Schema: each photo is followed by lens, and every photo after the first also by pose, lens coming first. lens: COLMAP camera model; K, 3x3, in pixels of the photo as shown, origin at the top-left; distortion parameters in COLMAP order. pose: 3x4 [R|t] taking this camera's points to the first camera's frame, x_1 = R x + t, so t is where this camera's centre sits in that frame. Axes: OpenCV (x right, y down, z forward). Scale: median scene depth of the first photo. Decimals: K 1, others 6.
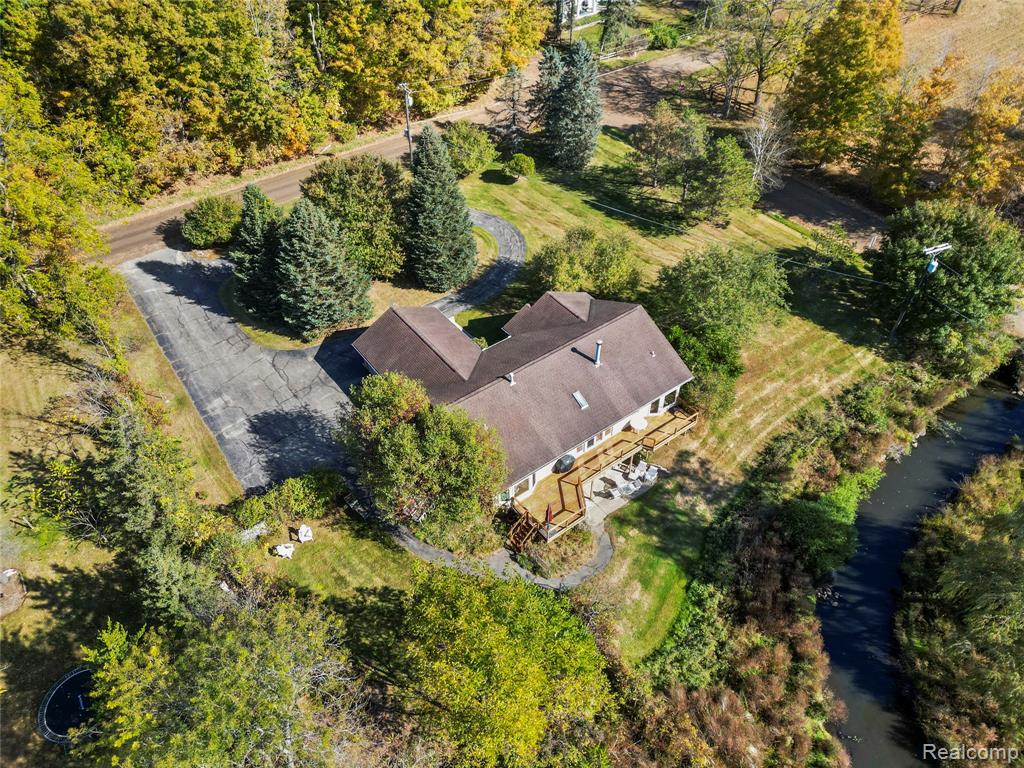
lens RADIAL K [[724.5, 0, 512.0], [0, 724.5, 384.0], [0, 0, 1]] dist [0.074225, -0.065668]
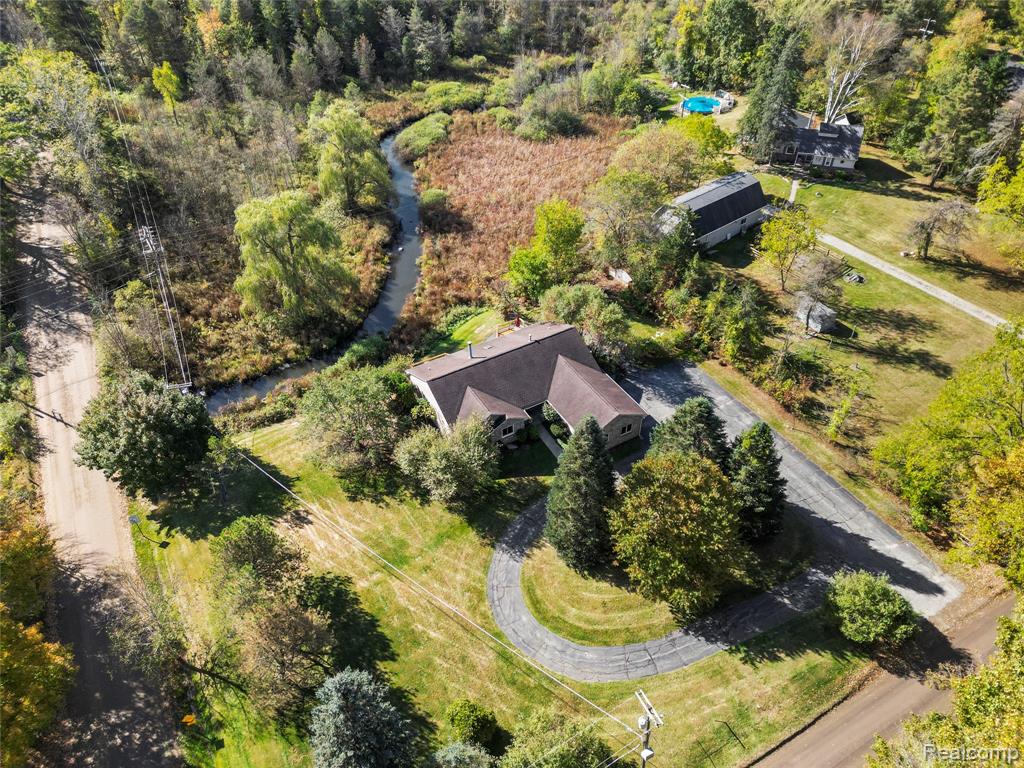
lens RADIAL K [[724.5, 0, 512.0], [0, 724.5, 384.0], [0, 0, 1]] dist [0.074225, -0.065668]
pose [[-0.993508, -0.043816, 0.104983, -0.094835], [0.101194, 0.081226, 0.991545, -1.133362], [-0.051973, 0.995732, -0.076265, 0.889442]]
